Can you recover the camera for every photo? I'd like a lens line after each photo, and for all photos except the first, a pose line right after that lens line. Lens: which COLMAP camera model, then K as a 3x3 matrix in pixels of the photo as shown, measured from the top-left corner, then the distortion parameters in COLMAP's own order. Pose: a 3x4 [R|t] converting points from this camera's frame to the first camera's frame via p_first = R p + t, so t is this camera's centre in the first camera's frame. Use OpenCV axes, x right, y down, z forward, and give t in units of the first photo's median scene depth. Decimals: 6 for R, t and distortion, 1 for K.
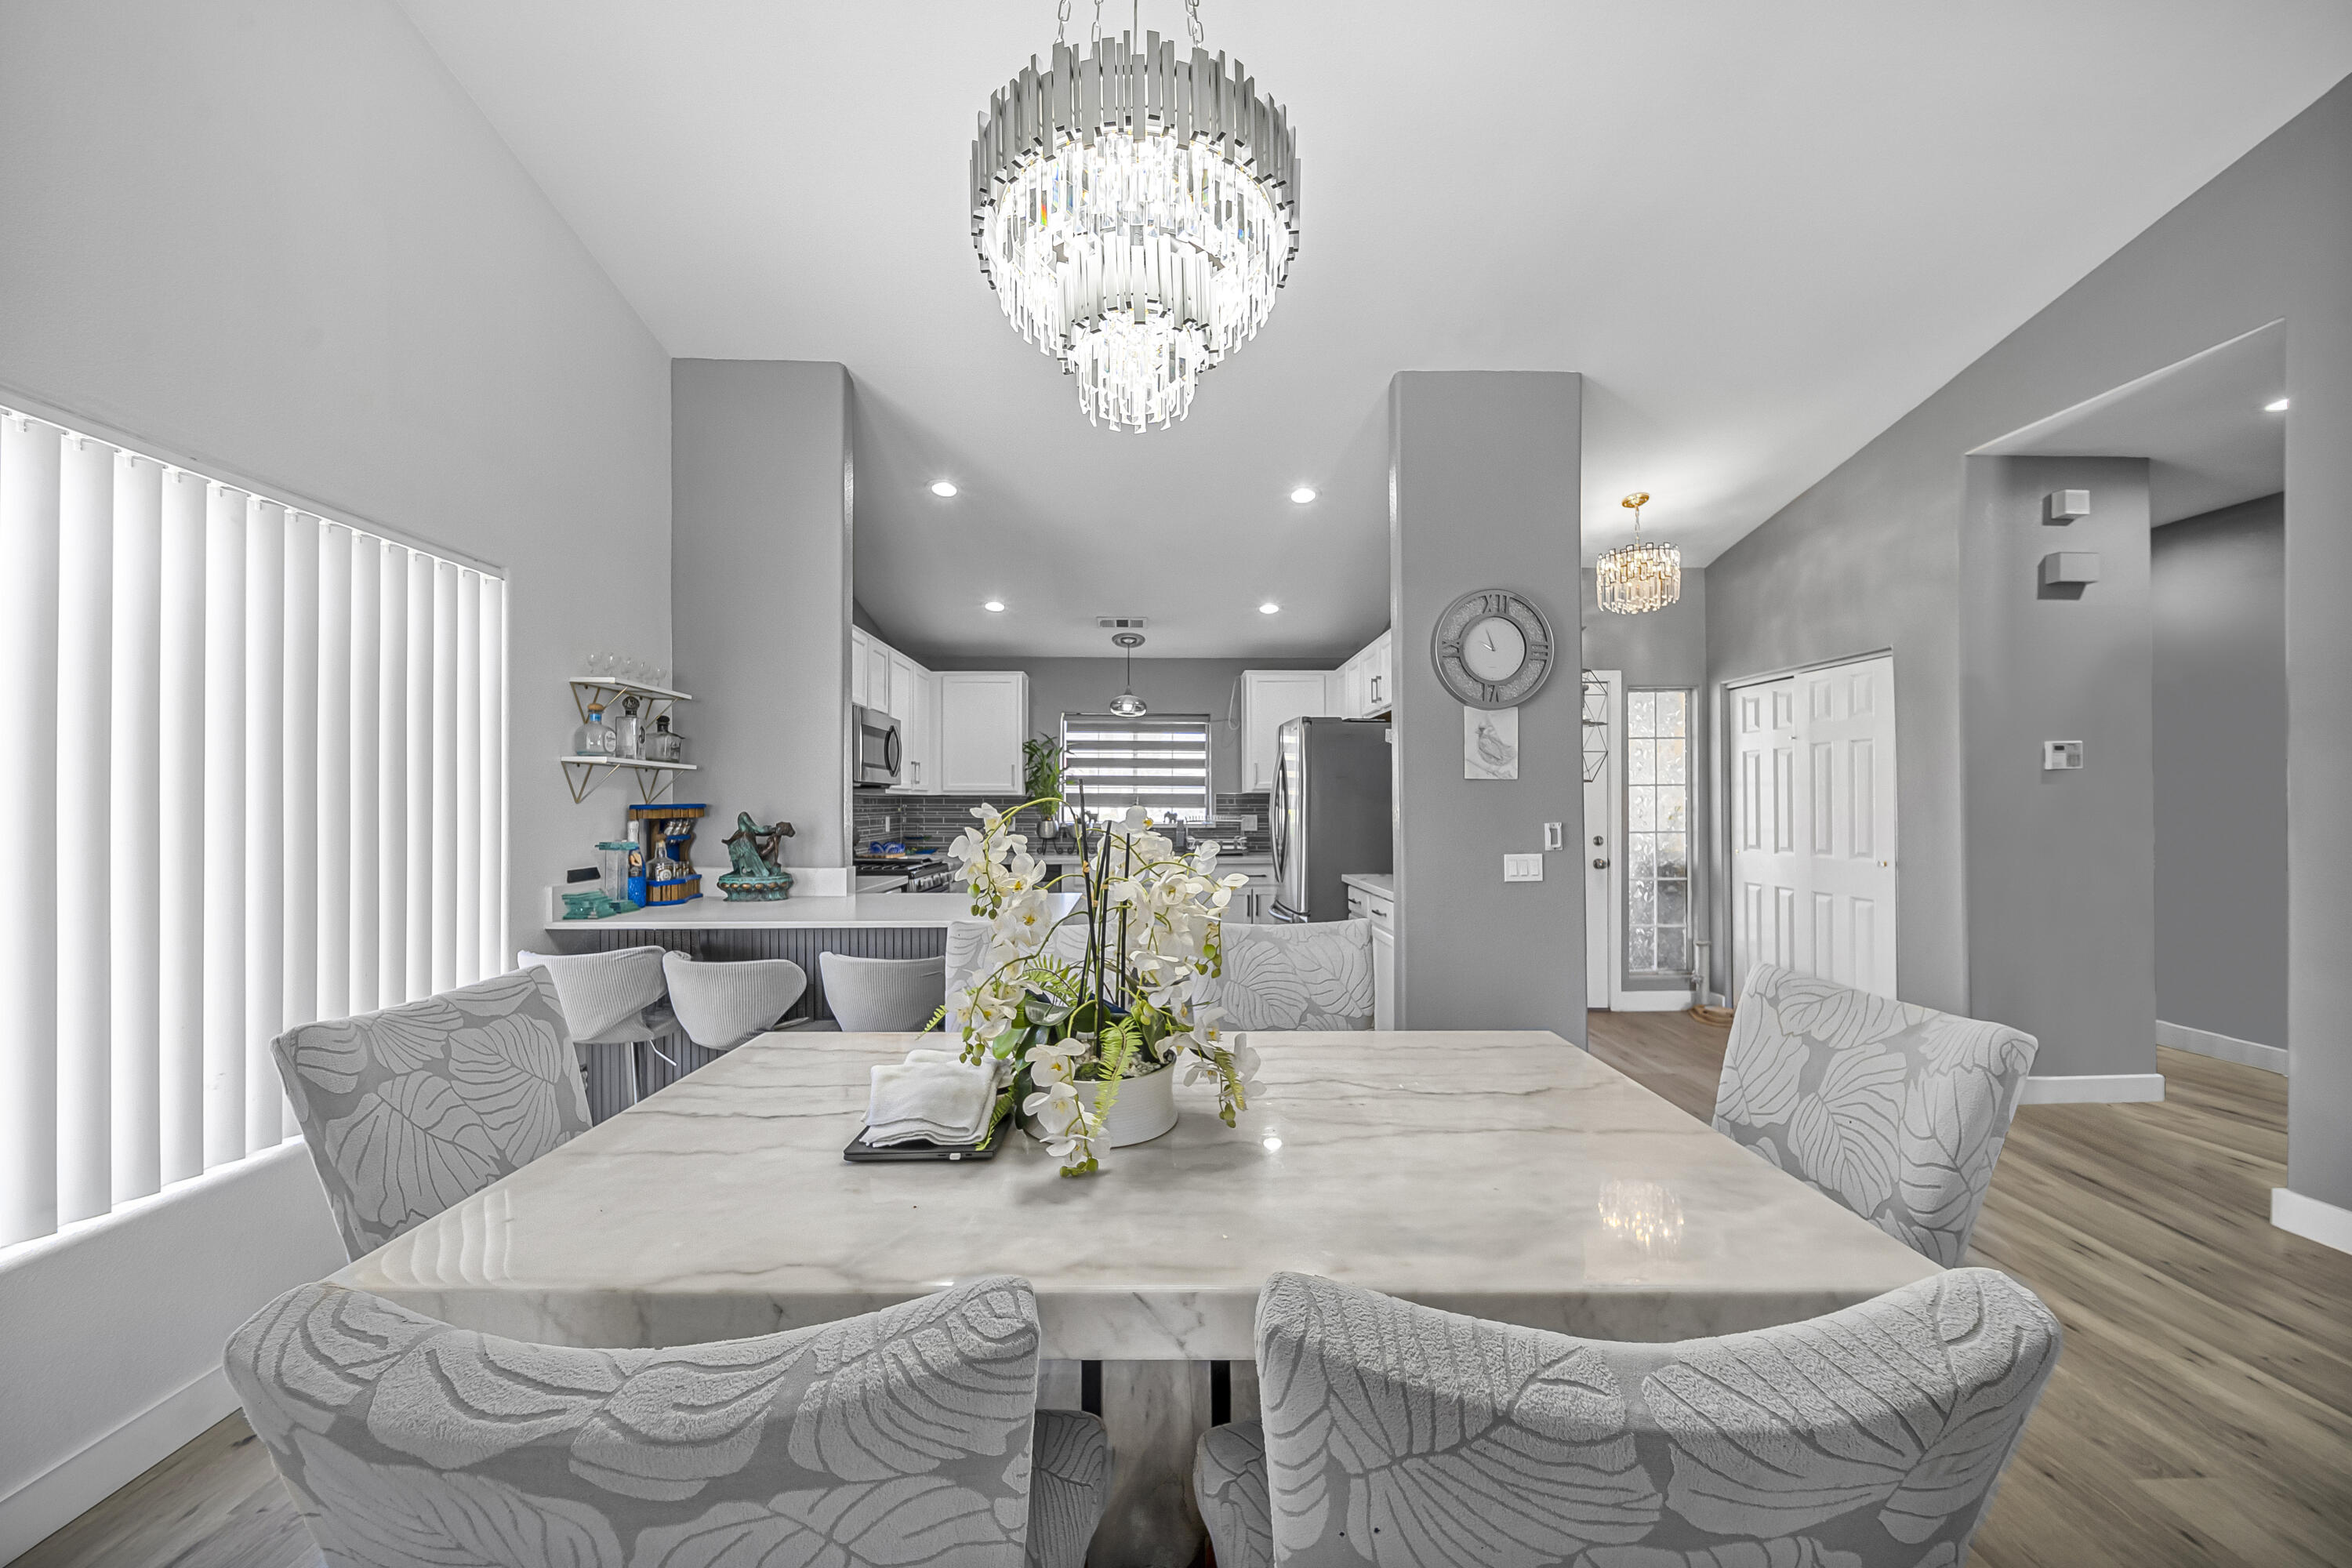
lens RADIAL K [[850.4, 0, 1165.4], [0, 850.4, 802.7], [0, 0, 1]] dist [0.000285, -0.001253]
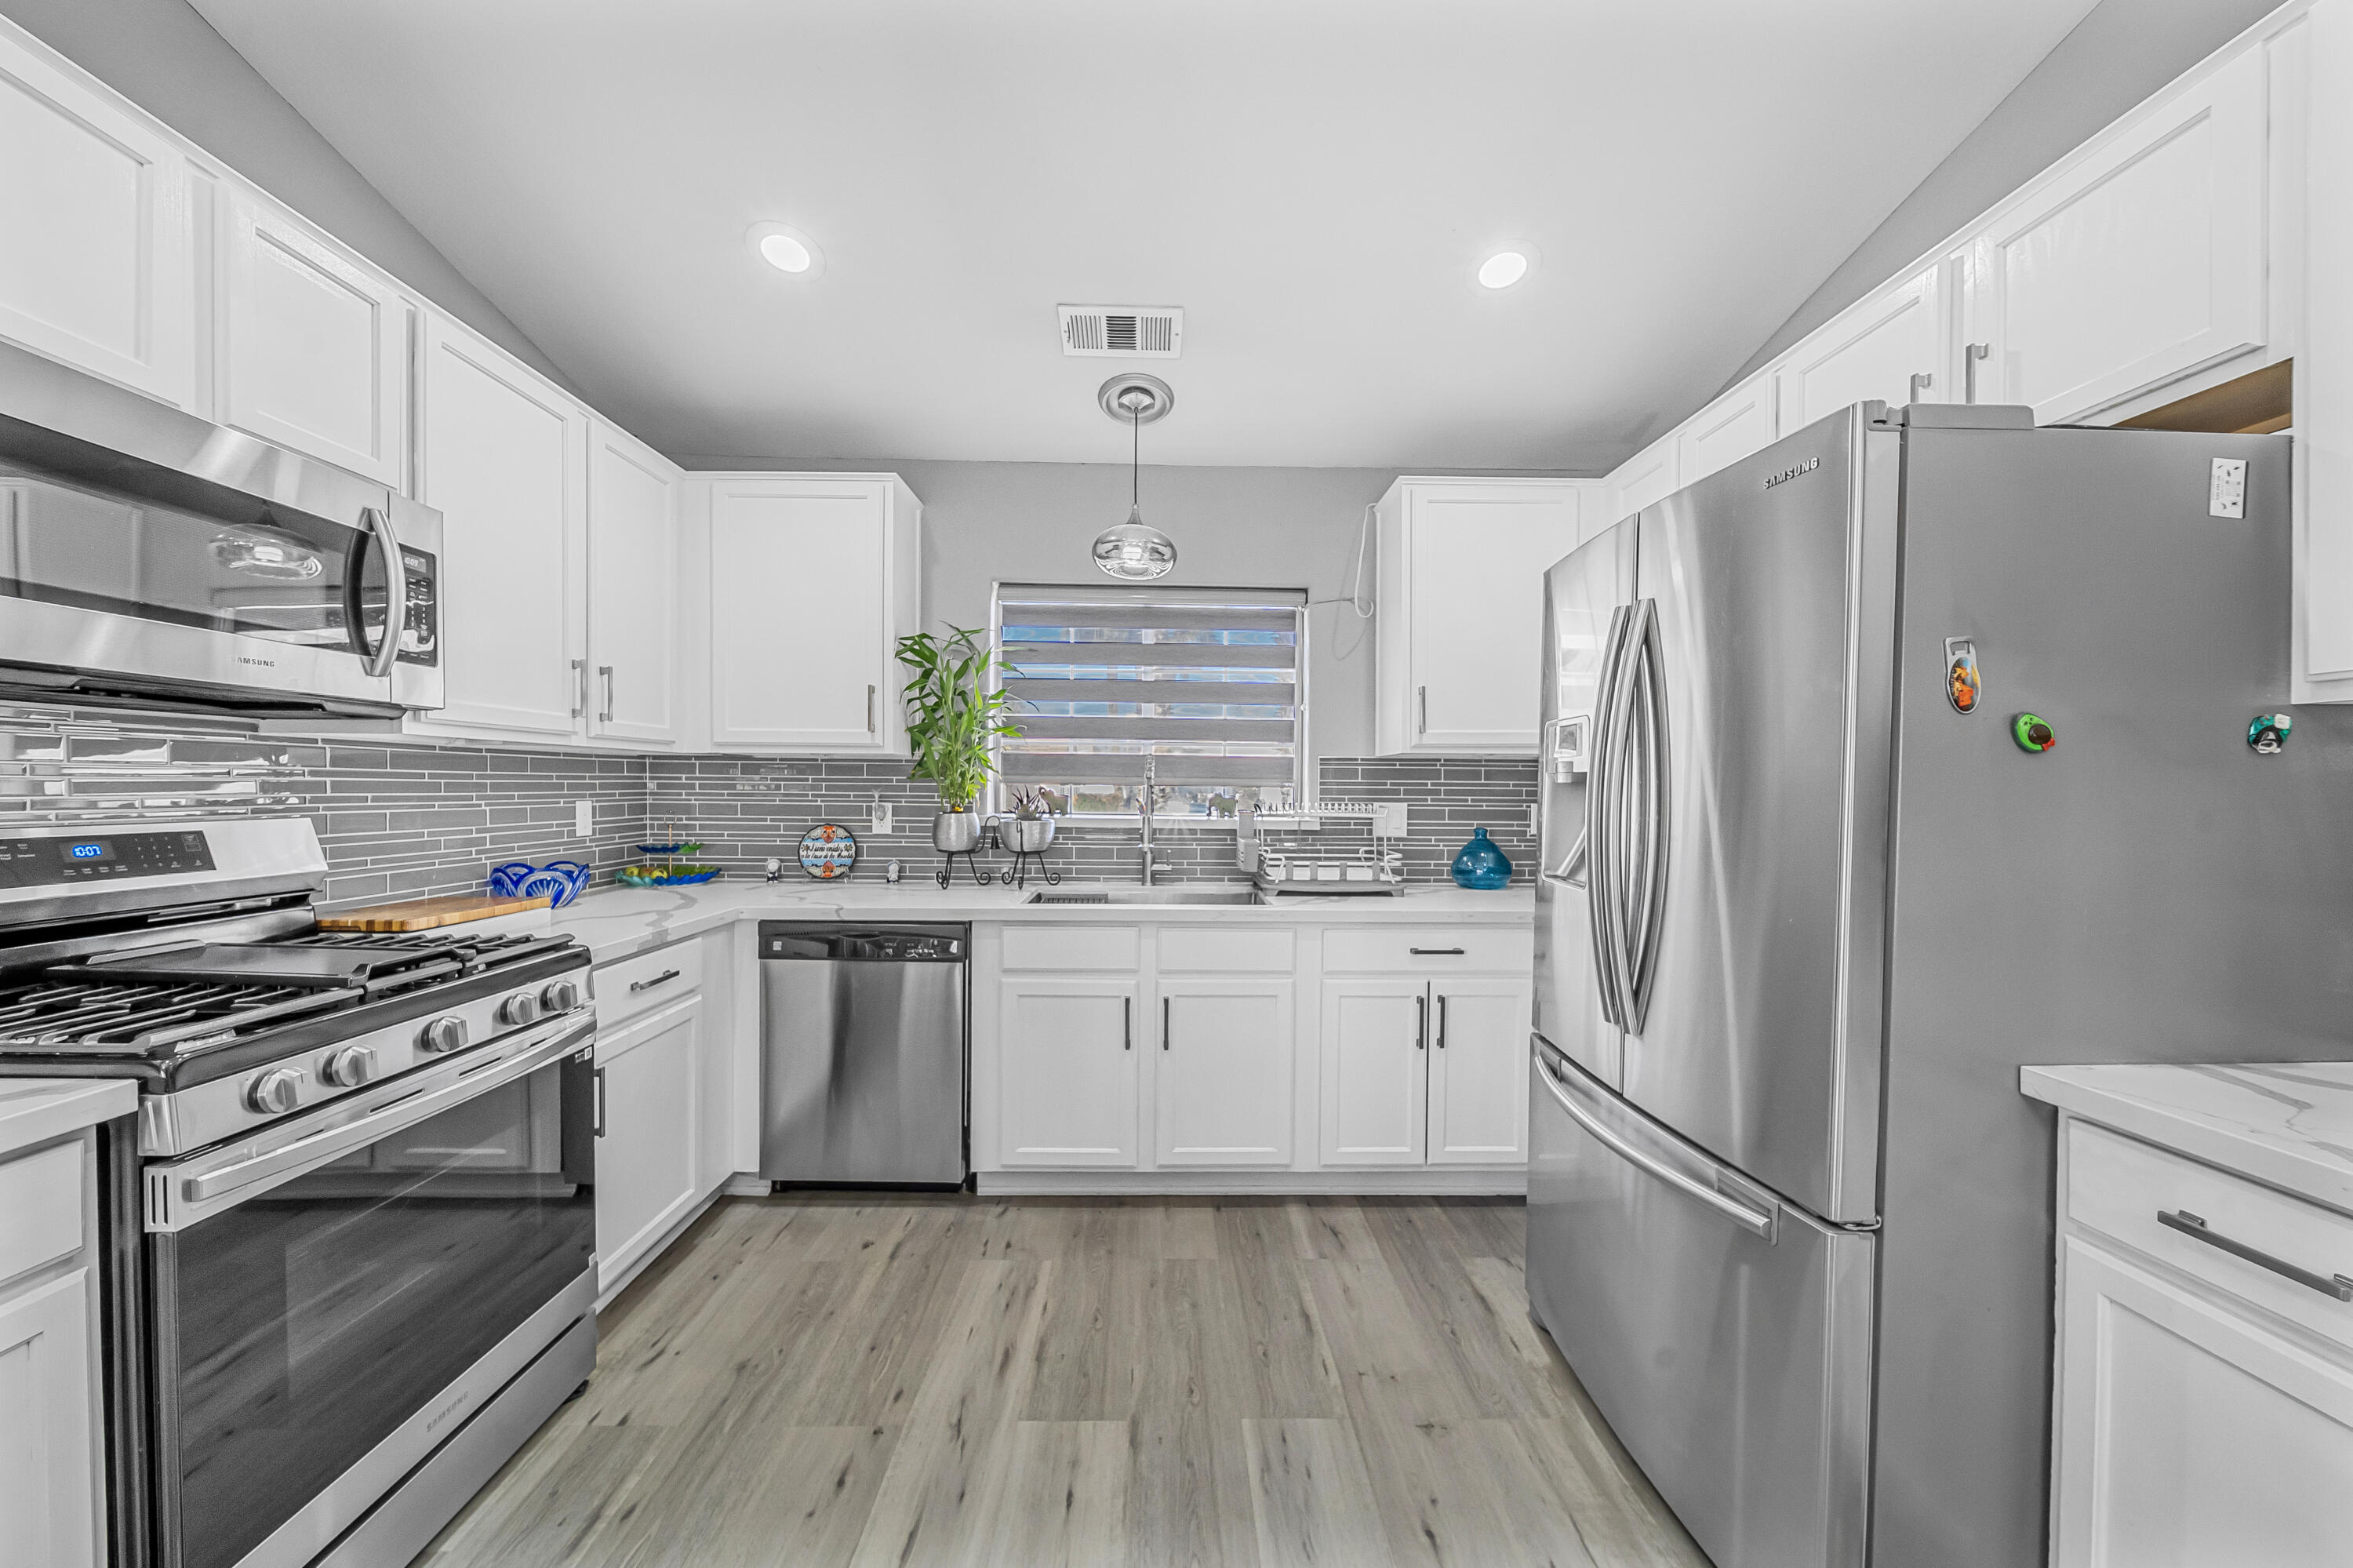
lens RADIAL K [[850.8, 0, 1157.1], [0, 850.8, 802.6], [0, 0, 1]] dist [0.000285, -0.001253]
pose [[0.999818, 0.007843, -0.017418, -0.032899], [-0.007488, 0.999765, 0.020332, 0.007939], [0.017573, -0.020198, 0.999642, 0.783243]]
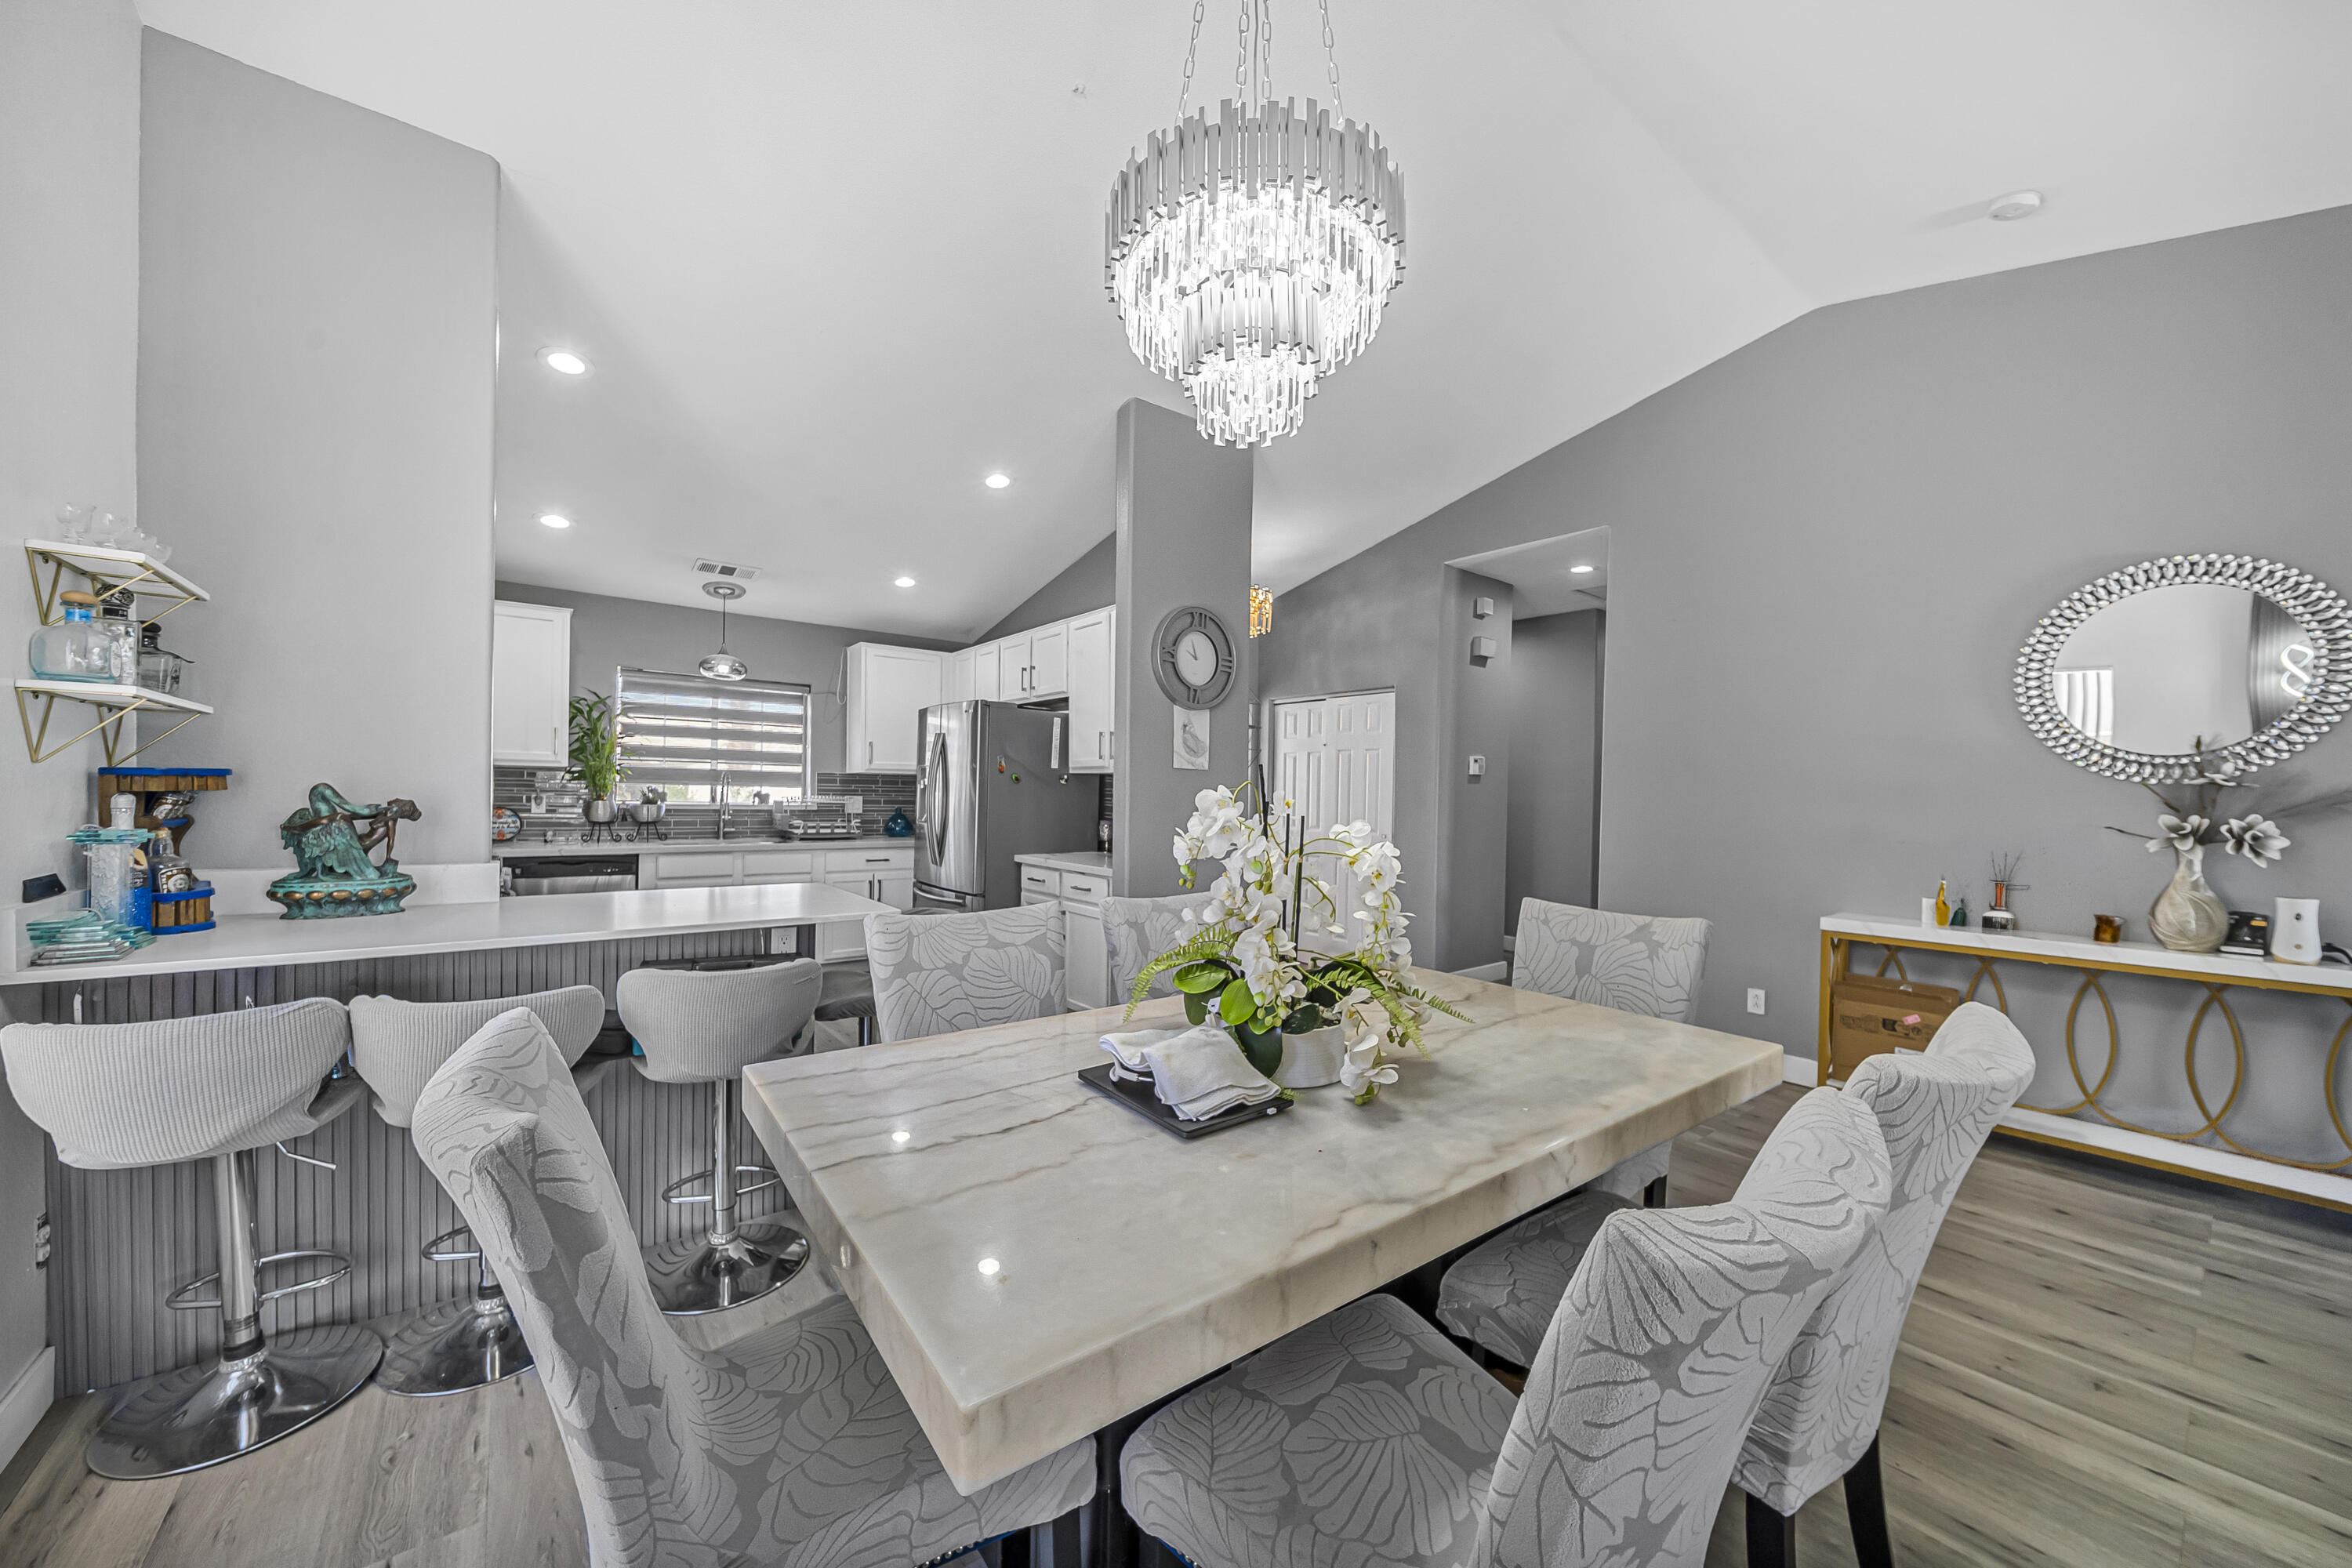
lens RADIAL K [[850.4, 0, 1172.8], [0, 850.4, 801.8], [0, 0, 1]] dist [0.000285, -0.001253]
pose [[0.801453, 0.009042, 0.597990, -0.266875], [-0.020050, 0.999730, 0.011755, 0.003364], [-0.597722, -0.021411, 0.801418, 0.058511]]
